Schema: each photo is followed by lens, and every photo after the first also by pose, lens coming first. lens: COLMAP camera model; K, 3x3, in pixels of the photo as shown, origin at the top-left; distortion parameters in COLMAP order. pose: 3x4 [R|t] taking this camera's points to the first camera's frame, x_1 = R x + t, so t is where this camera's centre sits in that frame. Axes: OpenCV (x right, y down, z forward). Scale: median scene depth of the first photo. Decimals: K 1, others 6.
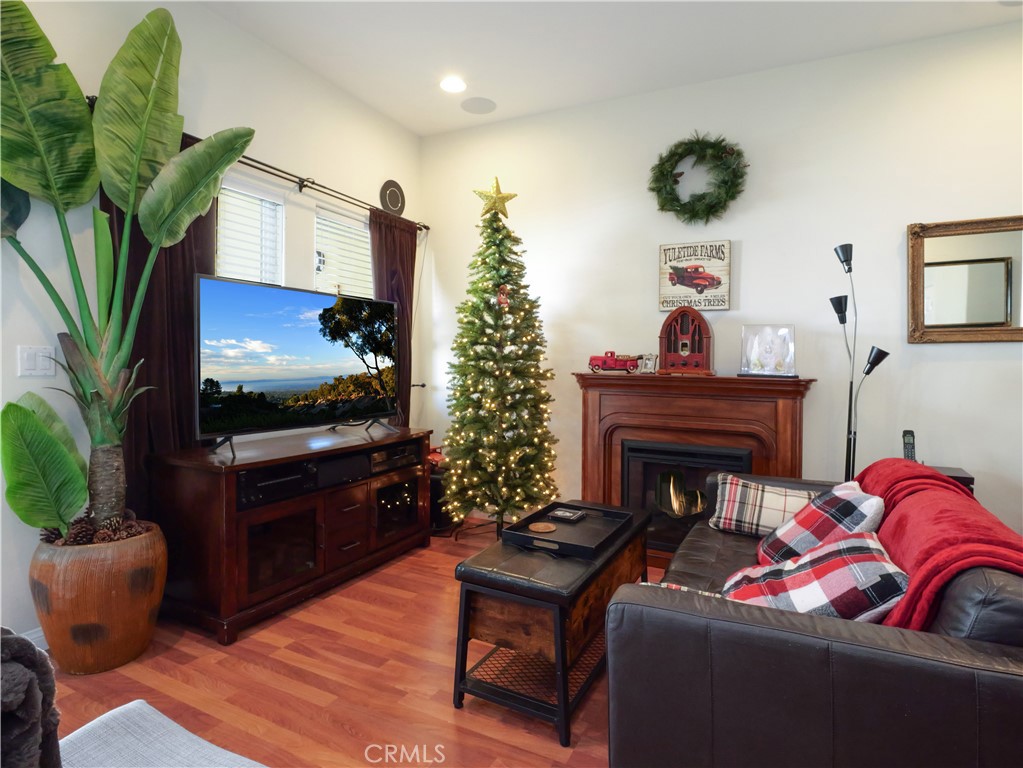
lens RADIAL K [[560.1, 0, 514.3], [0, 560.1, 389.8], [0, 0, 1]] dist [-0.003538, -0.000051]
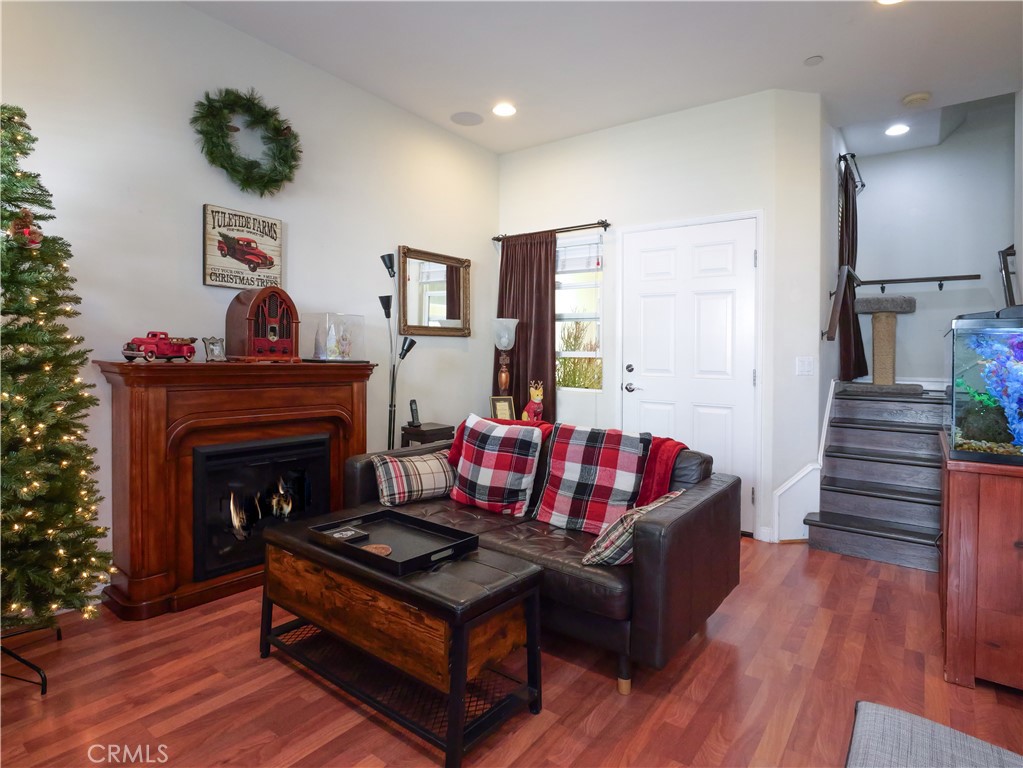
lens RADIAL K [[560.1, 0, 513.4], [0, 560.1, 375.9], [0, 0, 1]] dist [-0.003538, -0.000051]
pose [[0.182819, -0.049278, 0.981911, -0.493214], [0.026729, 0.998623, 0.045140, -0.033661], [-0.982783, 0.017993, 0.183884, 0.433106]]
